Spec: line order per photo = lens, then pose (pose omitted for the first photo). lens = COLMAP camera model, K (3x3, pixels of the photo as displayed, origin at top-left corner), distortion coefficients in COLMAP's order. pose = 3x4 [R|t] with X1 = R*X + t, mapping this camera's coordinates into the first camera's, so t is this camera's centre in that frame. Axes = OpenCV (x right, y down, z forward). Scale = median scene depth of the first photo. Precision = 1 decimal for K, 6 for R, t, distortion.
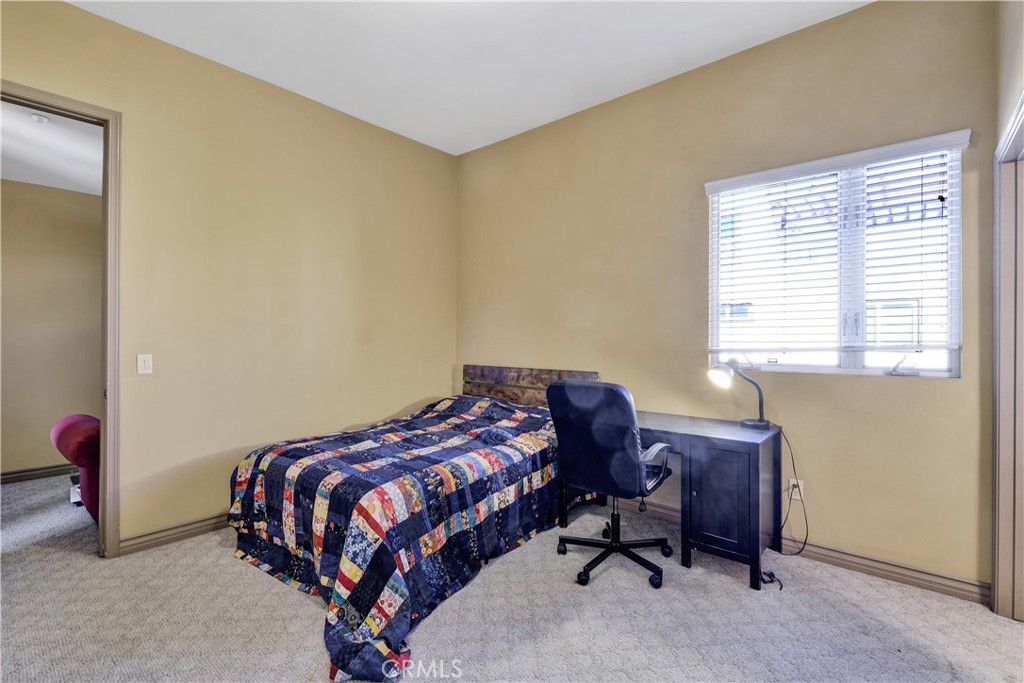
lens RADIAL K [[464.5, 0, 511.6], [0, 464.5, 334.7], [0, 0, 1]] dist [0.001378, 0.000061]
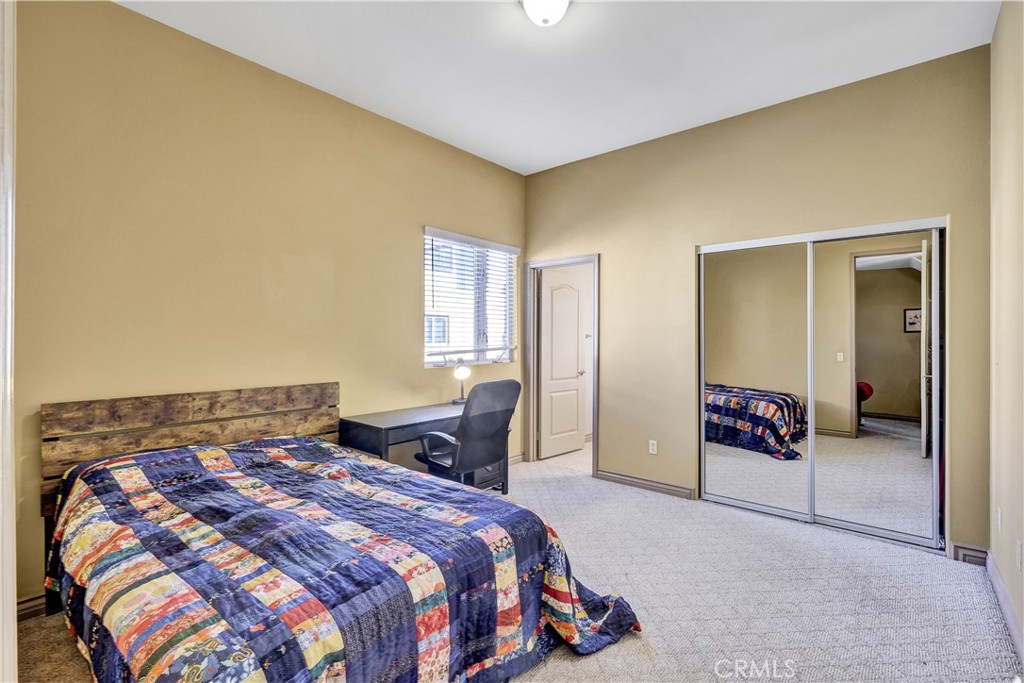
lens RADIAL K [[464.5, 0, 511.0], [0, 464.5, 342.3], [0, 0, 1]] dist [0.001378, 0.000061]
pose [[-0.018499, 0.001562, 0.999828, -0.671787], [0.003021, 0.999994, -0.001507, 0.003273], [-0.999824, 0.002993, -0.018504, 0.601740]]
